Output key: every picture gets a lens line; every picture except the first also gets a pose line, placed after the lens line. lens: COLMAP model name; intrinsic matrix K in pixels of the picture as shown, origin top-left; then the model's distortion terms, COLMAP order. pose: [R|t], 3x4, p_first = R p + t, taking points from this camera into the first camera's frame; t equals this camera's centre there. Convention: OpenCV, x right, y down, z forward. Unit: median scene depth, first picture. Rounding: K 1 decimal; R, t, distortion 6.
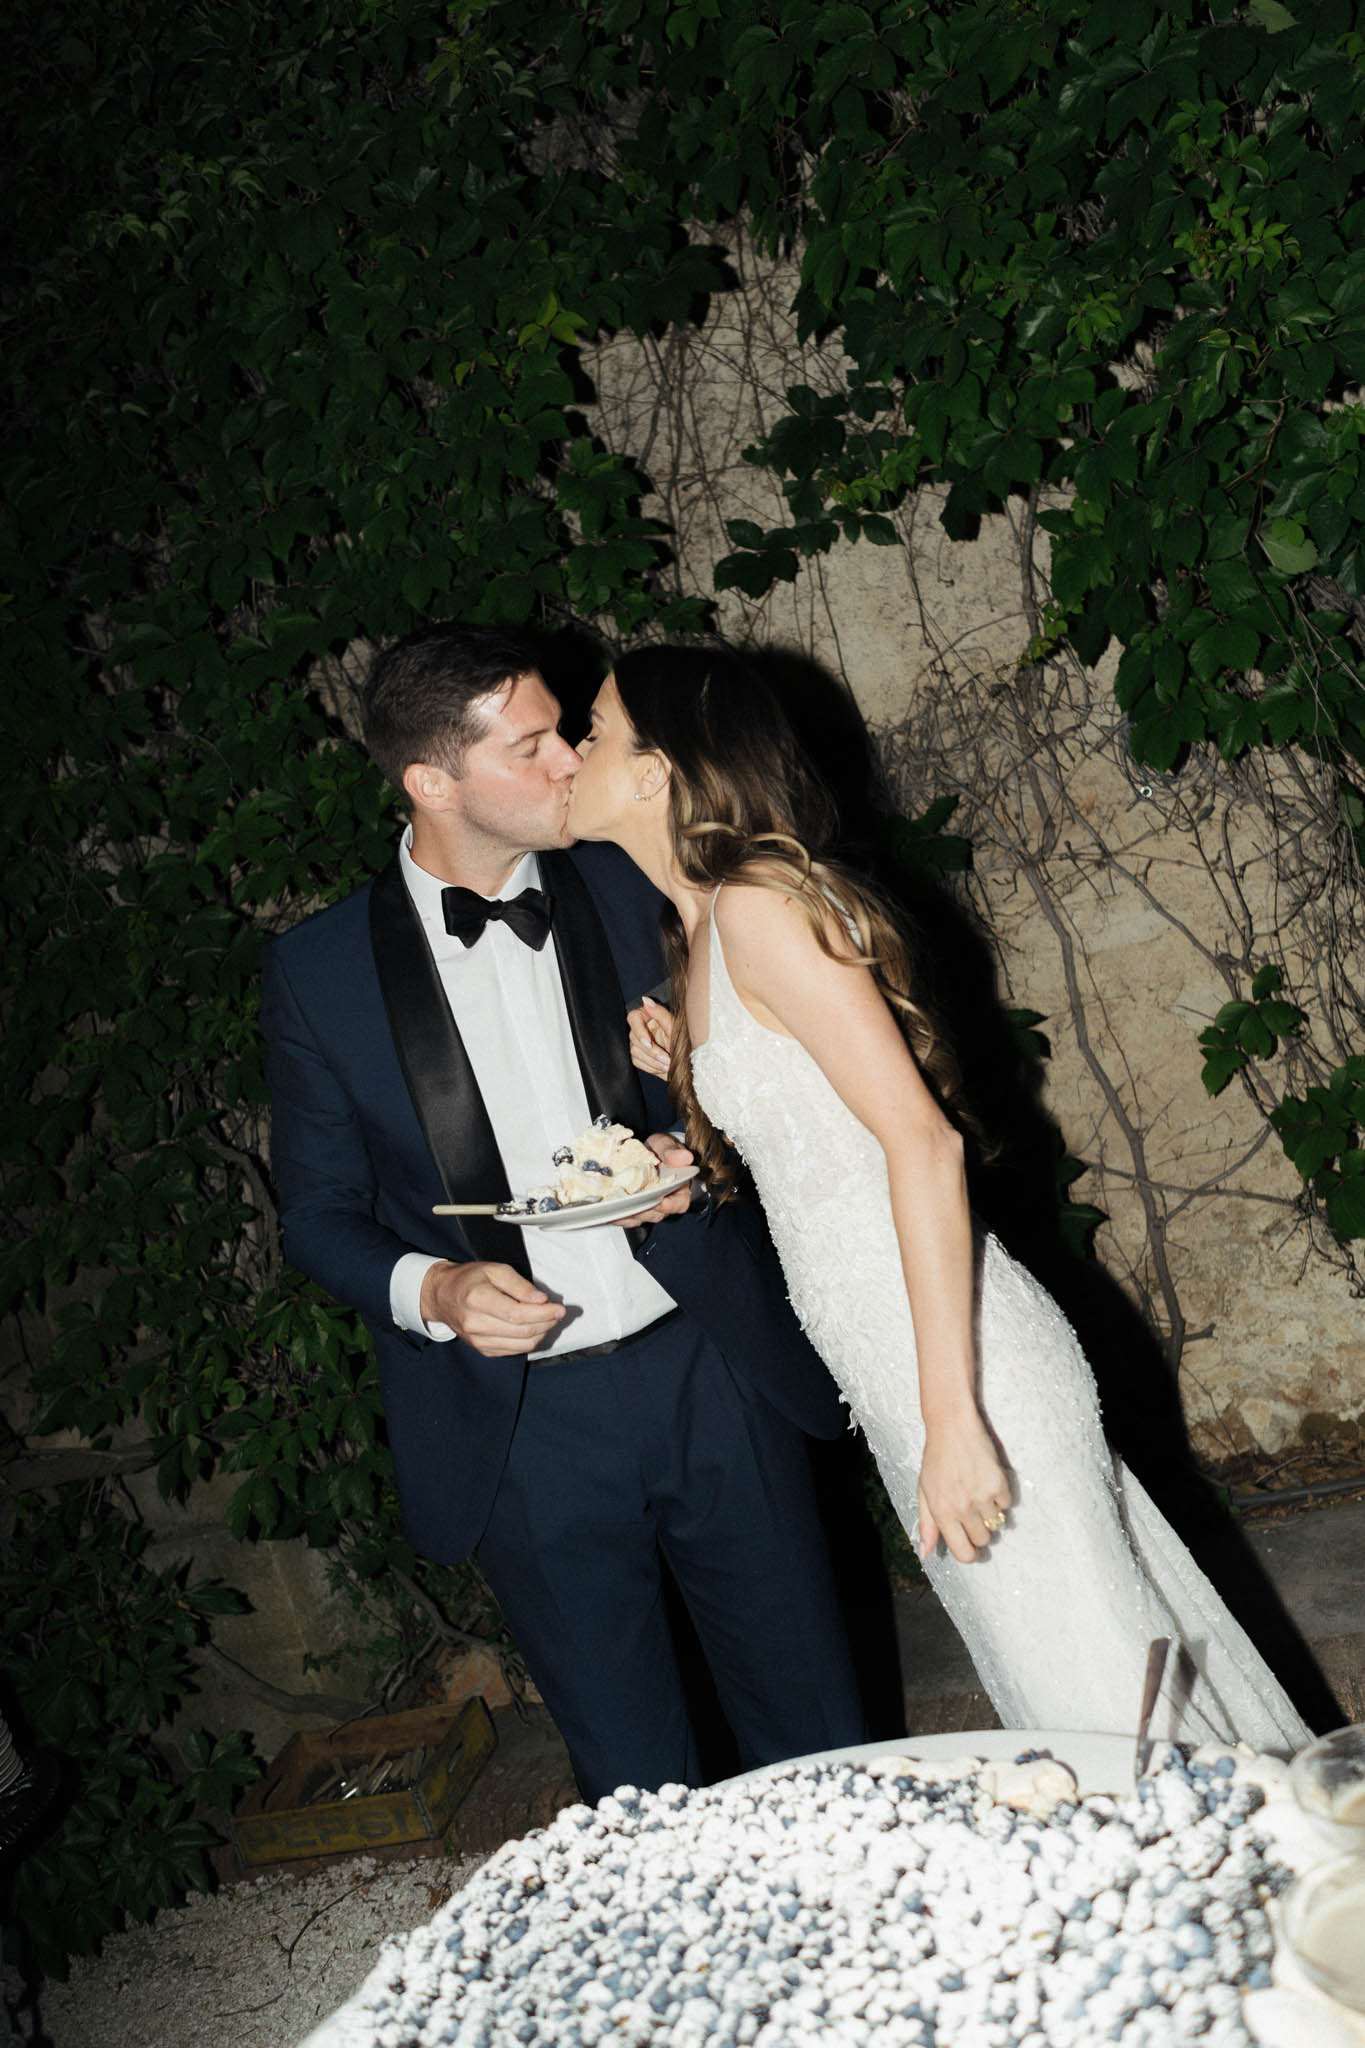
lens RADIAL K [[1588.2, 0, 682.5], [0, 1588.2, 1024.0], [0, 0, 1]] dist [0.000252, 0.004014]
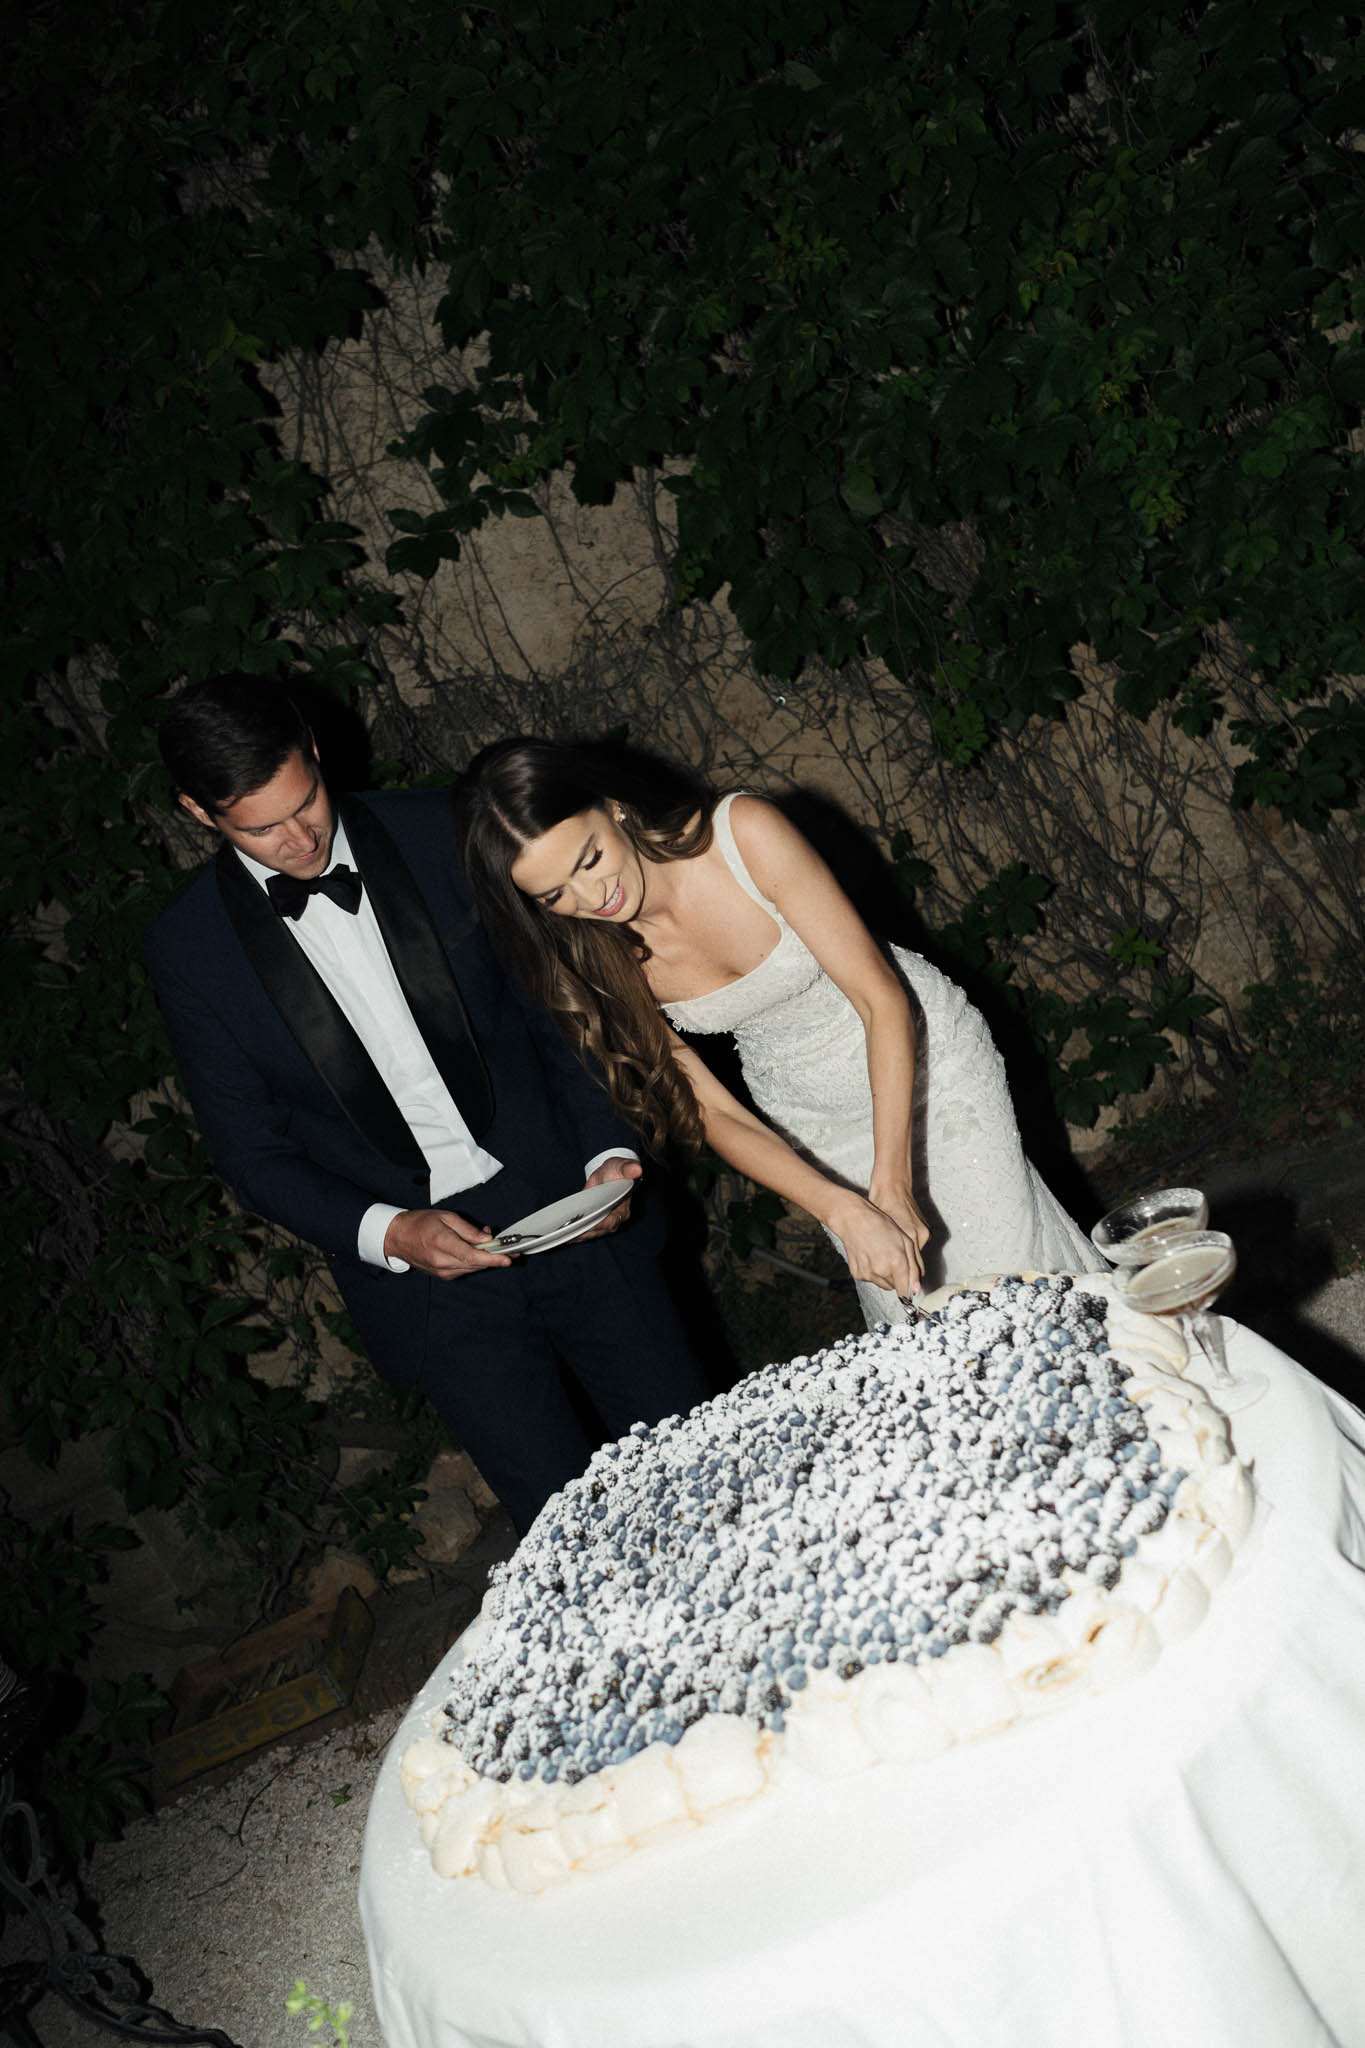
lens RADIAL K [[1588.2, 0, 682.5], [0, 1588.2, 1024.0], [0, 0, 1]] dist [0.000252, 0.004014]
pose [[0.954329, -0.172586, 0.243866, -0.110658], [0.170640, 0.984899, 0.029247, 0.044775], [-0.245231, 0.013702, 0.969368, -0.135761]]
